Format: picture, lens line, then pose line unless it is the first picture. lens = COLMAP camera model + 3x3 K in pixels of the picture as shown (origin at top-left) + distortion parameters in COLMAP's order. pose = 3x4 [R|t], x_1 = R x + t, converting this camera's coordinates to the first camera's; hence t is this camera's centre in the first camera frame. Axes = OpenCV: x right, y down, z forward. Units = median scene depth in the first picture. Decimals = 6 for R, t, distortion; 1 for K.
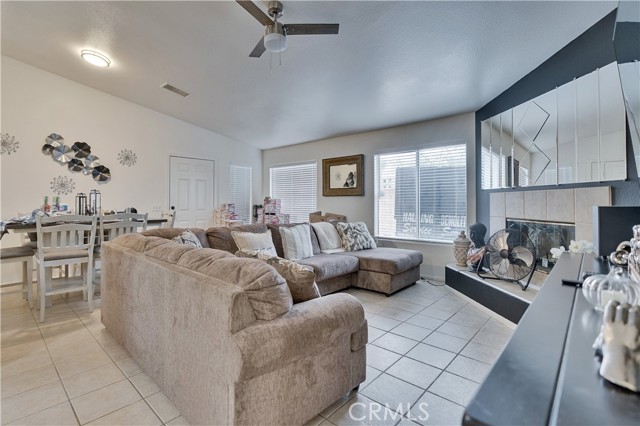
lens RADIAL K [[302.4, 0, 310.0], [0, 302.4, 197.7], [0, 0, 1]] dist [-0.002024, 0.001771]
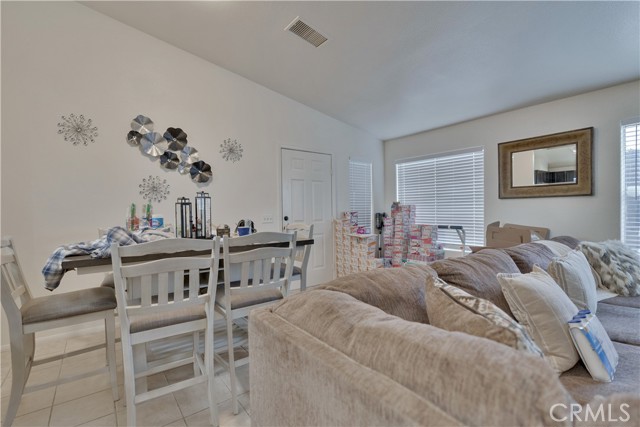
lens RADIAL K [[302.4, 0, 321.0], [0, 302.4, 214.6], [0, 0, 1]] dist [-0.002024, 0.001771]
pose [[0.984555, -0.011521, -0.174698, -0.298309], [0.016979, 0.999412, 0.029784, 0.004537], [0.174252, -0.032291, 0.984172, 0.354036]]
